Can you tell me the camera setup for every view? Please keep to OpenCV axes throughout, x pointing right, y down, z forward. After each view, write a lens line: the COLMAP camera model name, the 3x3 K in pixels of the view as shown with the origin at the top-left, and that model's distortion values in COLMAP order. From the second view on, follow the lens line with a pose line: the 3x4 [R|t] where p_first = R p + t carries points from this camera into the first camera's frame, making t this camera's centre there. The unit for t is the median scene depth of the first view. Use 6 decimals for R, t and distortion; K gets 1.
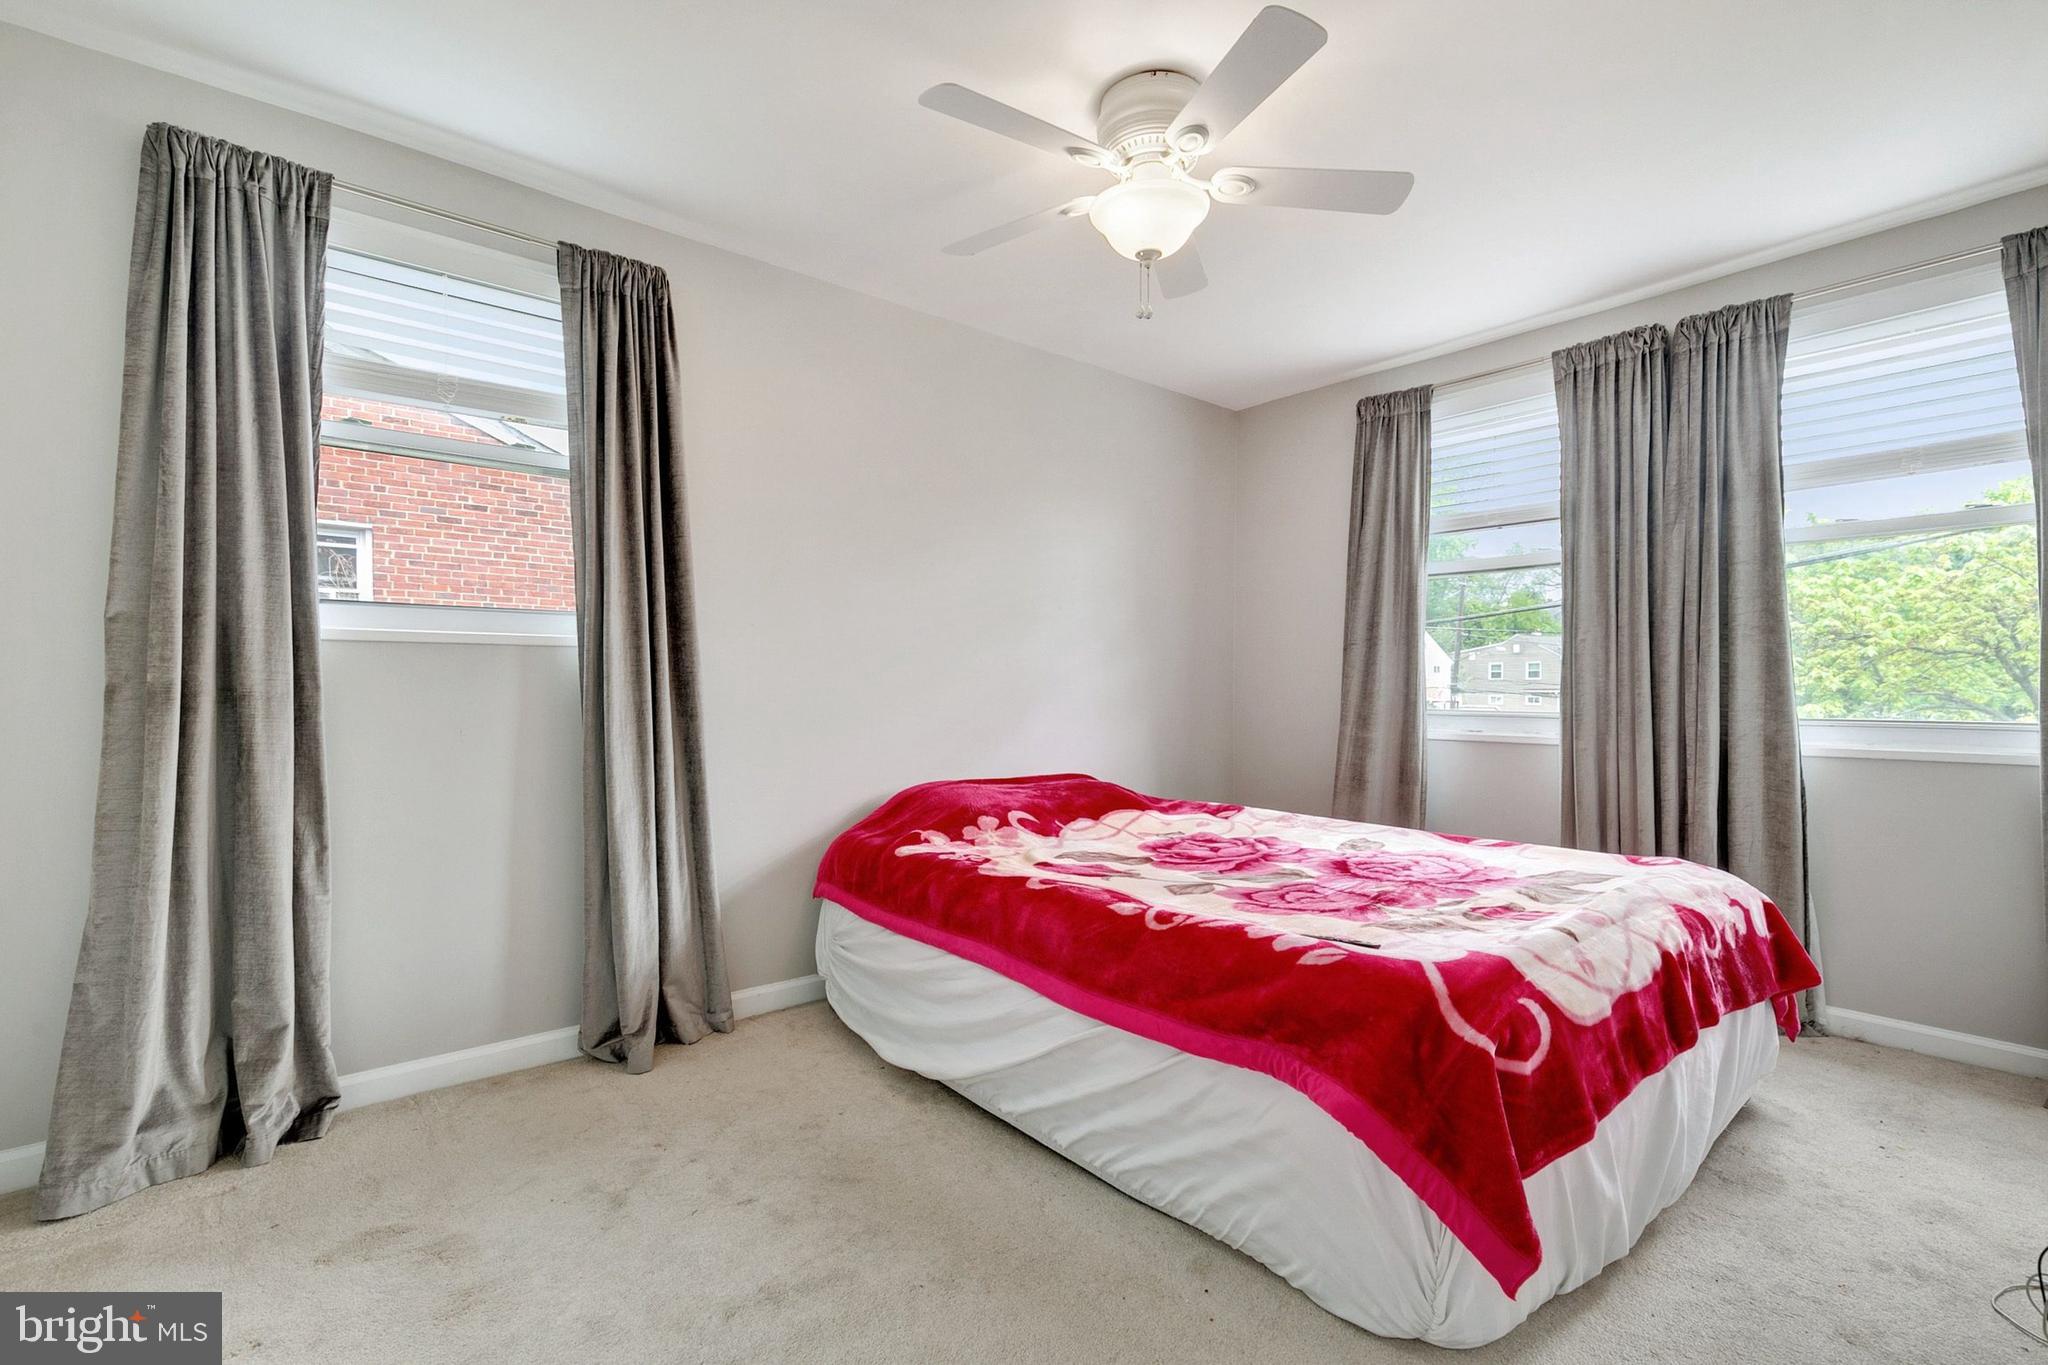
lens RADIAL K [[956.5, 0, 1024.0], [0, 956.5, 682.5], [0, 0, 1]] dist [0.017191, -0.000355]
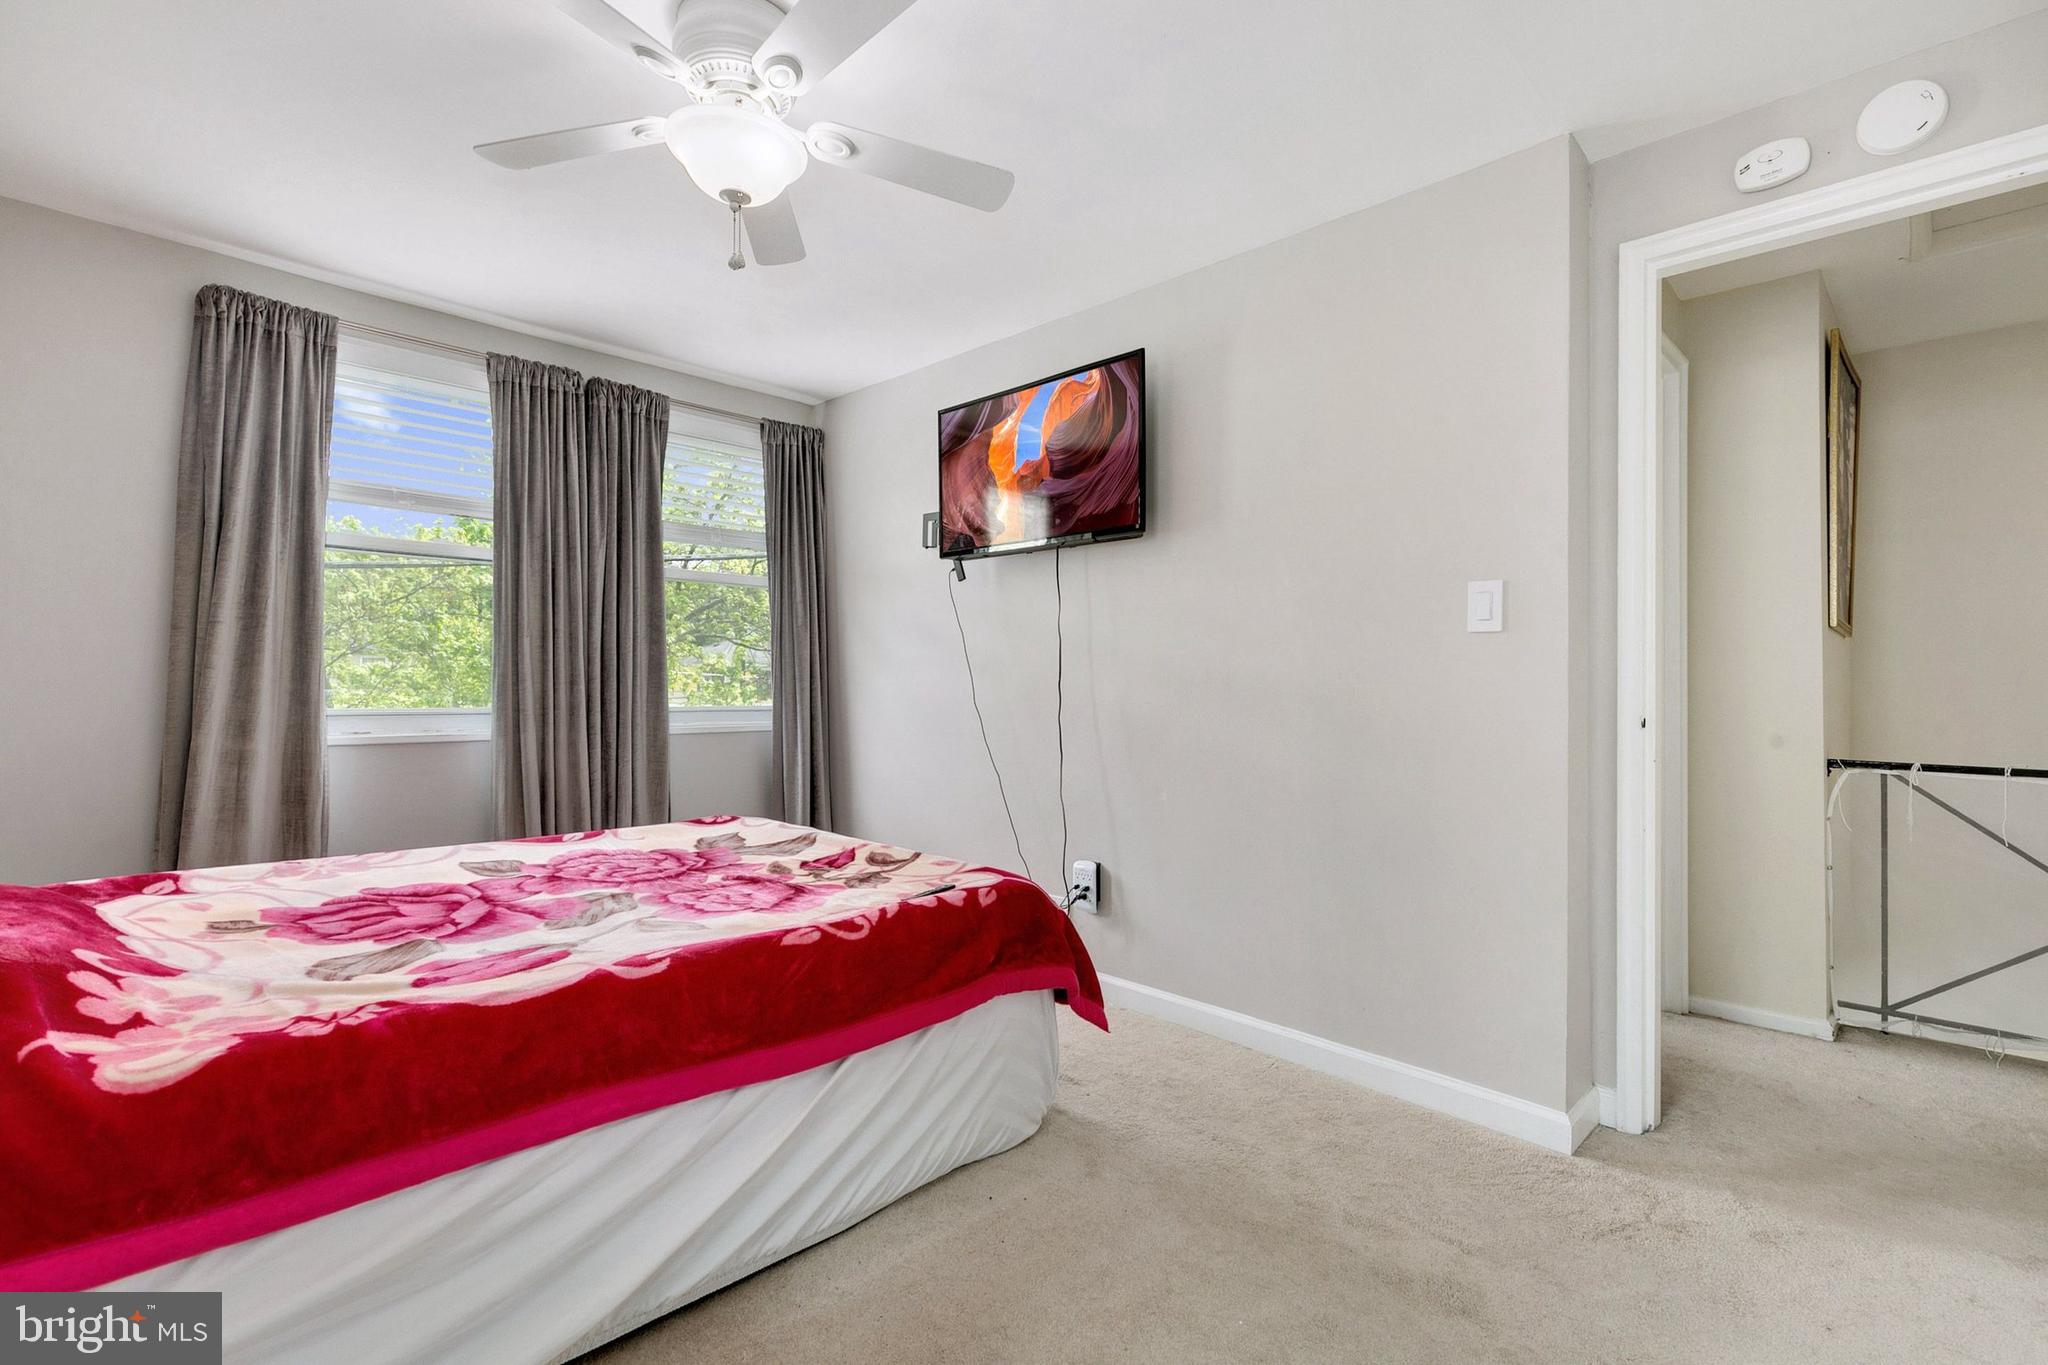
lens RADIAL K [[924.0, 0, 1026.6], [0, 924.0, 673.6], [0, 0, 1]] dist [0.008547, -0.001268]
pose [[-0.102040, 0.010696, 0.994723, -0.497253], [-0.014197, 0.999825, -0.012207, -0.001868], [-0.994679, -0.015368, -0.101870, 0.561125]]
